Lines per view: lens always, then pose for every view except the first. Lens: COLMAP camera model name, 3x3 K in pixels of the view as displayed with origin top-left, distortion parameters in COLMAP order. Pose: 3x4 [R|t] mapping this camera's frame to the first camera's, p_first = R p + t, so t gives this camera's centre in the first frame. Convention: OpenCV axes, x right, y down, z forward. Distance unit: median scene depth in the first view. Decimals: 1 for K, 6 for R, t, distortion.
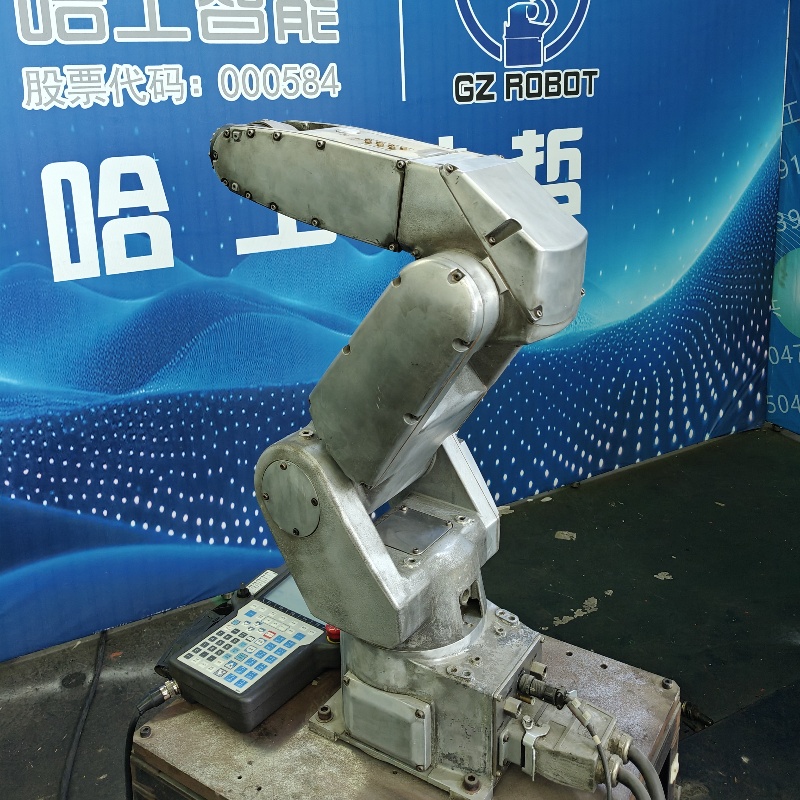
lens RADIAL K [[829.5, 0, 377.1], [0, 829.5, 350.7], [0, 0, 1]] dist [-0.008071, 0.000000]
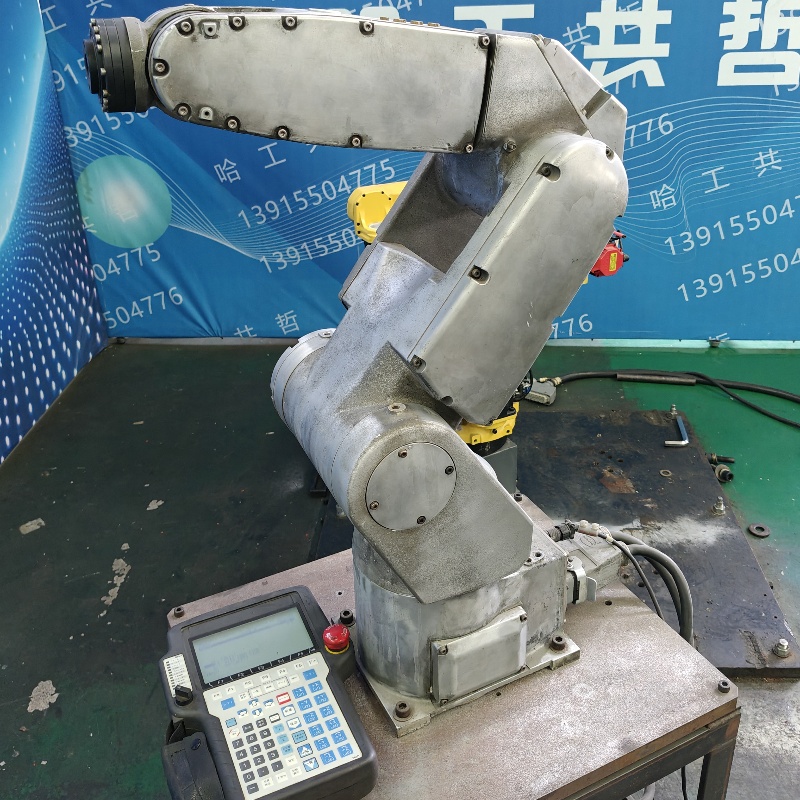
lens RADIAL K [[829.5, 0, 397.9], [0, 829.5, 399.0], [0, 0, 1]] dist [-0.008071, 0.000000]
pose [[0.495910, -0.399596, 0.770971, -0.240950], [0.291712, 0.912898, 0.285520, -0.047283], [-0.817910, 0.083309, 0.569282, 0.184475]]
